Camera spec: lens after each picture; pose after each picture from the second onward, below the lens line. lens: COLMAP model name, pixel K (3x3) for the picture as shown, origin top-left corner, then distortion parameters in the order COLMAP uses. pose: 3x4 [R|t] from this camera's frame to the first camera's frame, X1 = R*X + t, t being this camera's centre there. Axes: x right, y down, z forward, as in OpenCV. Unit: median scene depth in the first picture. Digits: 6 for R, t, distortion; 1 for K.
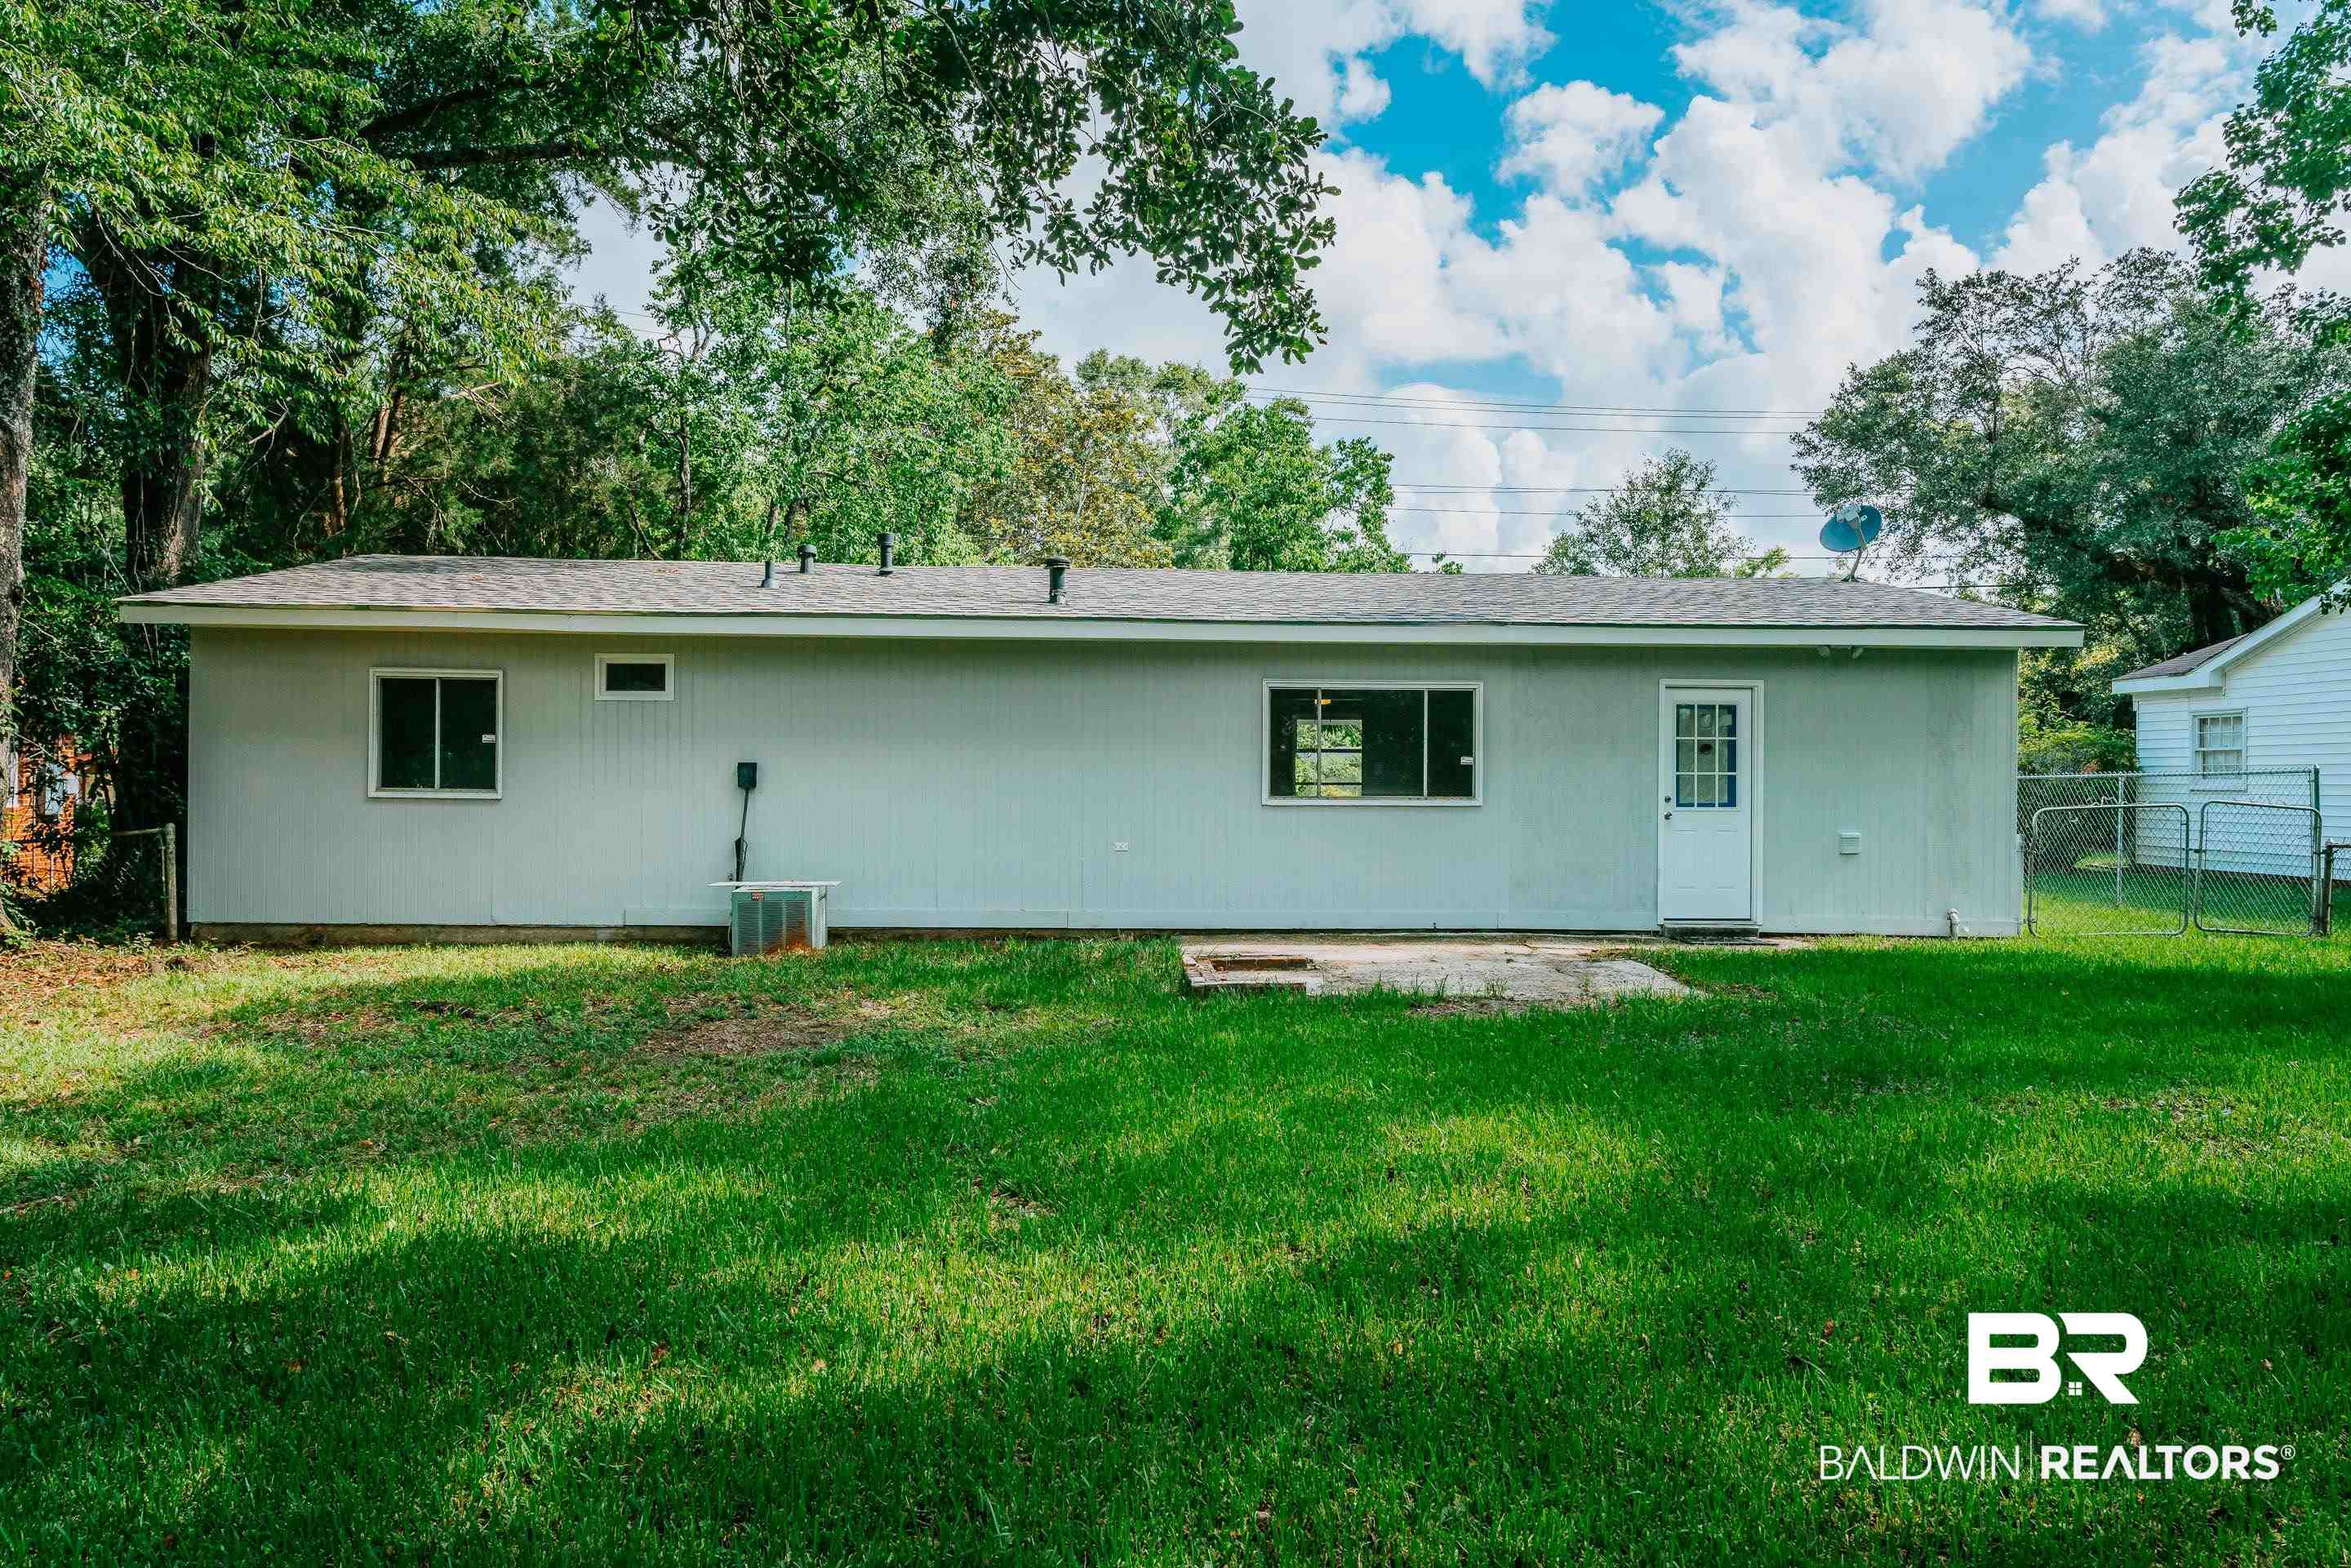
lens RADIAL K [[1650.9, 0, 1175.5], [0, 1650.9, 784.0], [0, 0, 1]] dist [-0.000019, 0.002875]
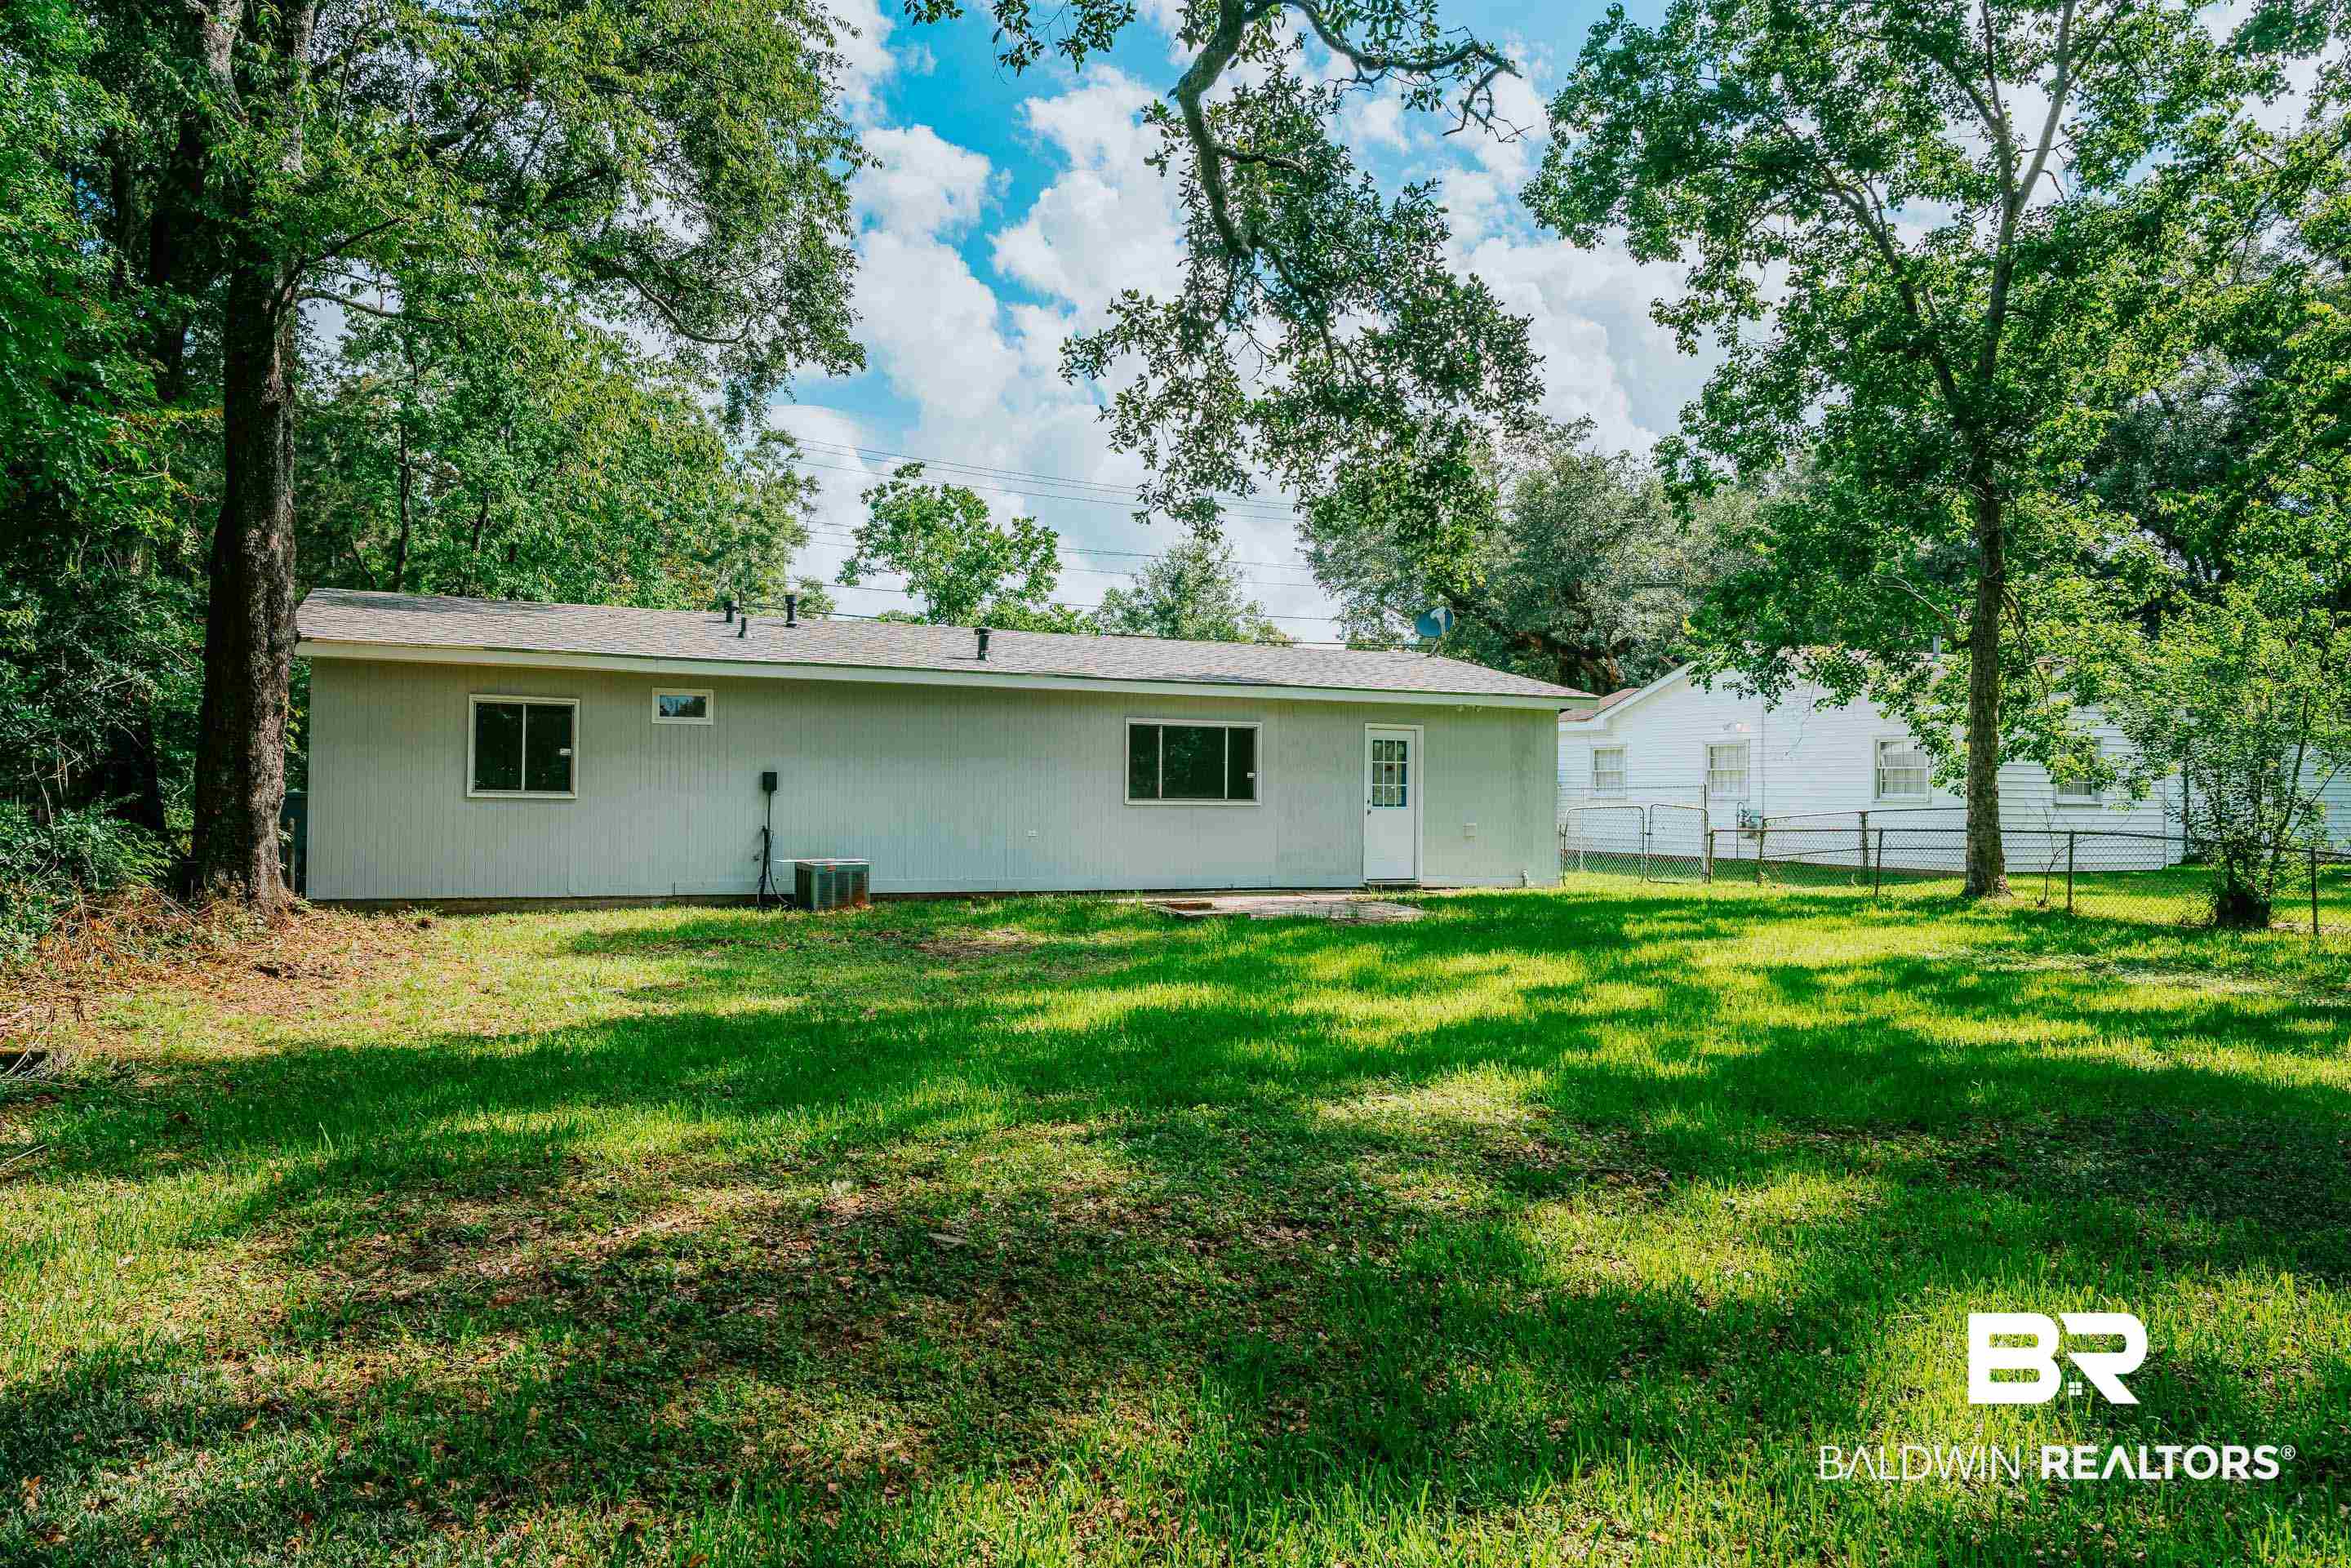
lens RADIAL K [[1568.6, 0, 1175.5], [0, 1568.6, 784.0], [0, 0, 1]] dist [-0.004616, 0.000503]
pose [[0.932389, 0.006846, 0.361391, -0.413409], [-0.005485, 0.999973, -0.004791, 0.000970], [-0.361415, 0.002485, 0.932402, -0.310771]]
